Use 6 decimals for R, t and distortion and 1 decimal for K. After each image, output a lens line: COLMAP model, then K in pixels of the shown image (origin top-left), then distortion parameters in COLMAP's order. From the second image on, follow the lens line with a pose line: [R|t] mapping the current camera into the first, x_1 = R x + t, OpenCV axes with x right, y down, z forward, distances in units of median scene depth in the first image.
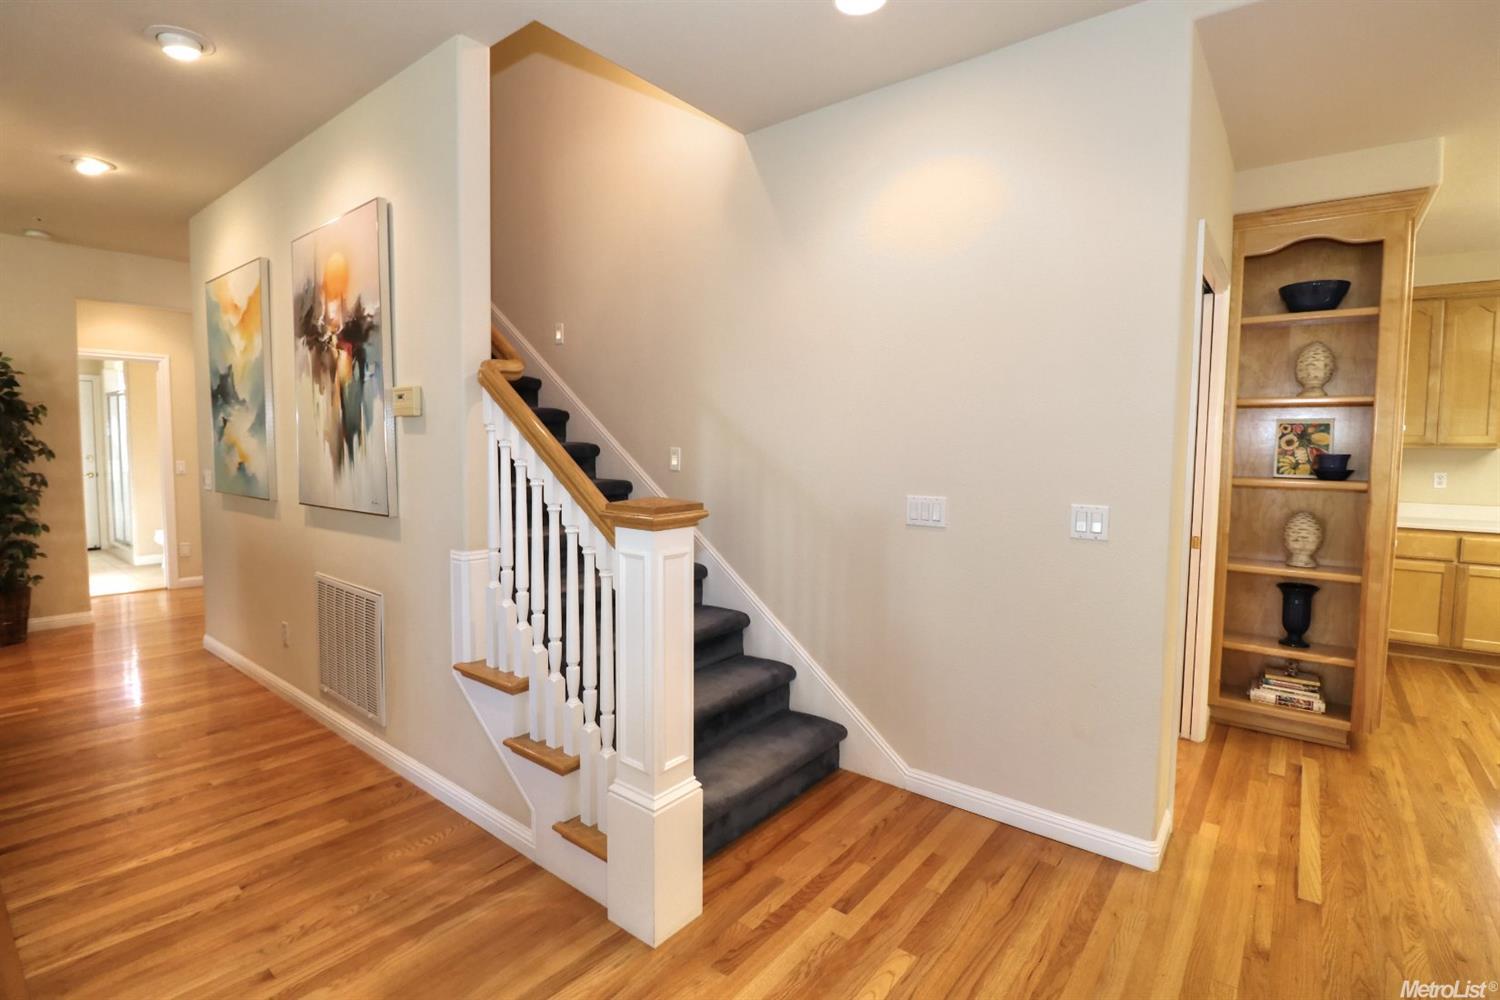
lens RADIAL K [[703.8, 0, 745.8], [0, 703.8, 497.1], [0, 0, 1]] dist [-0.015017, -0.005287]
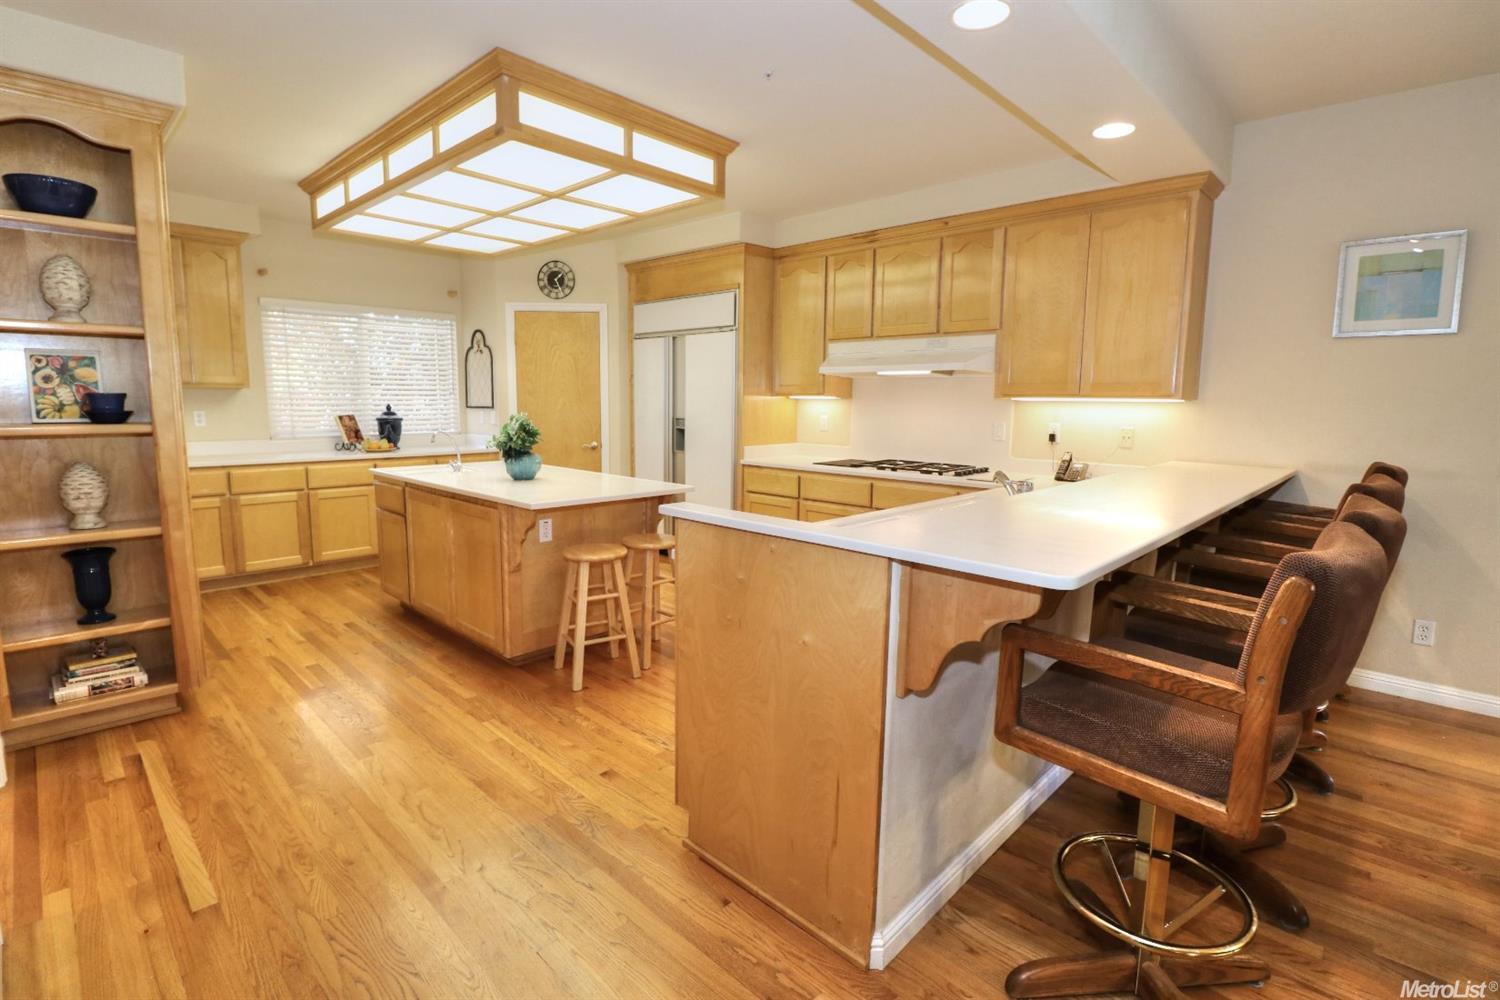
lens RADIAL K [[703.8, 0, 741.8], [0, 703.8, 492.2], [0, 0, 1]] dist [-0.015017, -0.005287]
pose [[0.094485, -0.137420, 0.985996, 0.058344], [0.059927, 0.989416, 0.132154, -0.006312], [-0.993721, 0.046601, 0.101721, 0.134843]]
